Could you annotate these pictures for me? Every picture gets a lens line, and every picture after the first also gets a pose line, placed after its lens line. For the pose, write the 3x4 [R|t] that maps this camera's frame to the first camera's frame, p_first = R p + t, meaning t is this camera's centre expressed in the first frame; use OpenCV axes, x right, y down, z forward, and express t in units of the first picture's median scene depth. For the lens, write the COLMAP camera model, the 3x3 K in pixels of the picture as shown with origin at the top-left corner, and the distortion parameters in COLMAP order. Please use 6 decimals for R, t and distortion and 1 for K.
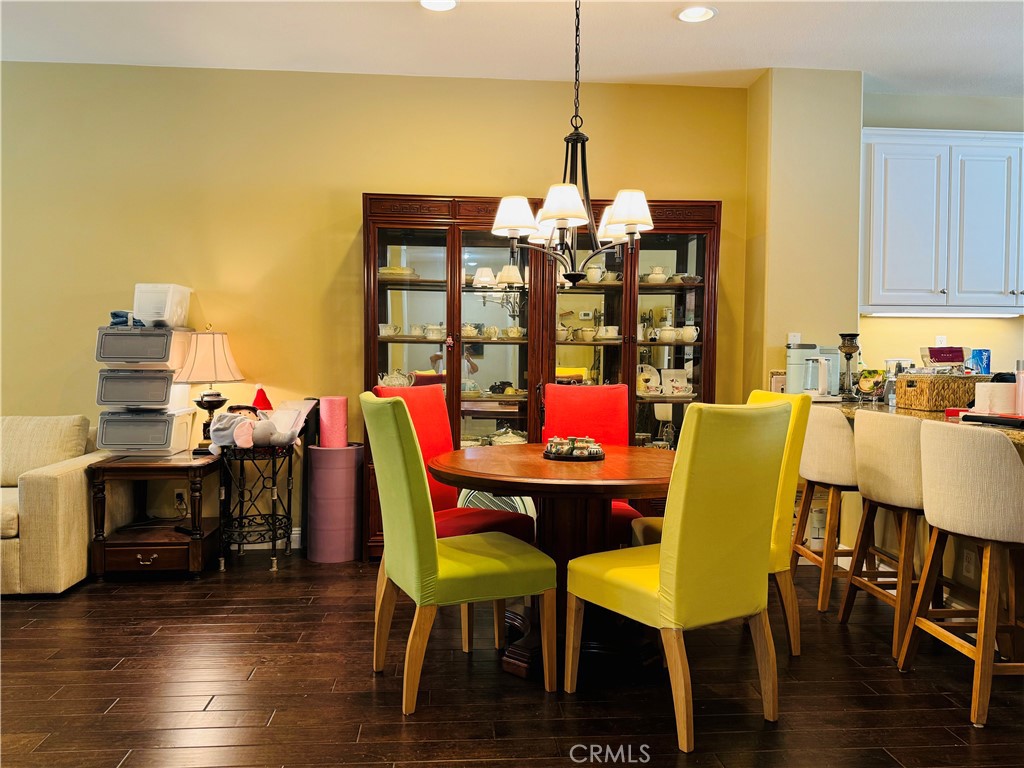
lens RADIAL K [[804.1, 0, 512.0], [0, 804.1, 384.0], [0, 0, 1]] dist [-0.007920, -0.007701]
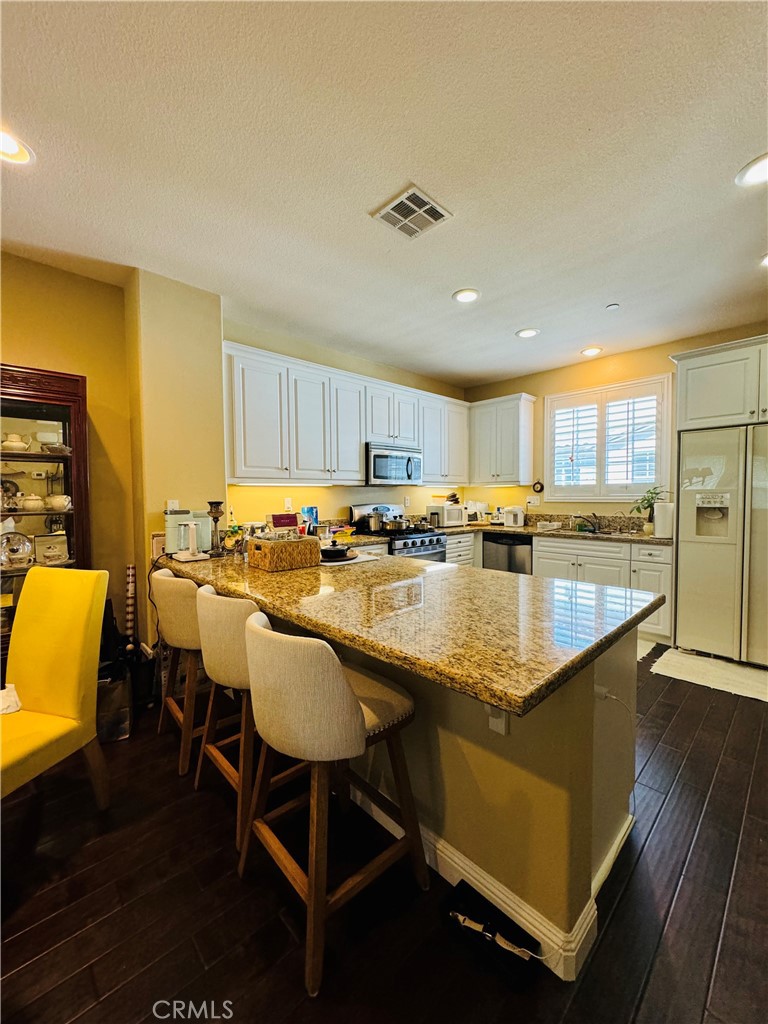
lens RADIAL K [[409.8, 0, 384.0], [0, 409.8, 512.0], [0, 0, 1]] dist [-0.001635, -0.000059]
pose [[0.770581, -0.040933, 0.636026, 0.216602], [0.034491, 0.999151, 0.022514, -0.051576], [-0.636408, 0.004588, 0.771339, 0.344937]]
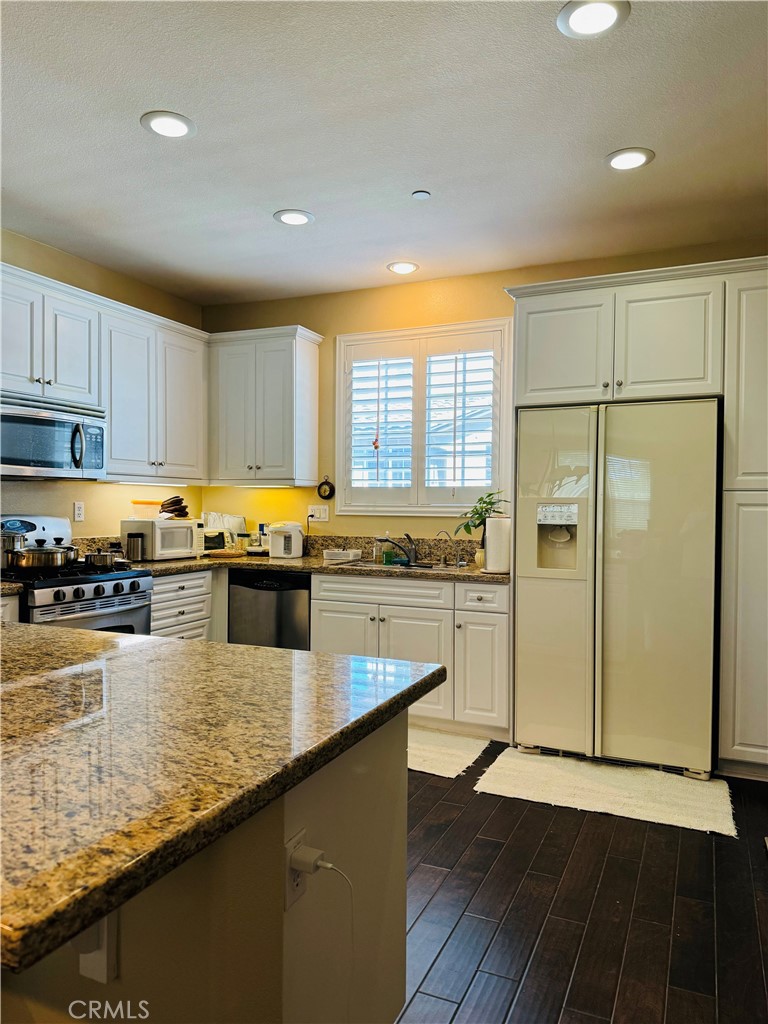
lens RADIAL K [[719.3, 0, 385.6], [0, 719.3, 515.3], [0, 0, 1]] dist [0.097978, -0.129711]
pose [[0.474706, -0.017460, 0.879971, 0.286279], [0.022928, 0.999709, 0.007467, -0.045385], [-0.879846, 0.016631, 0.474969, 0.308863]]
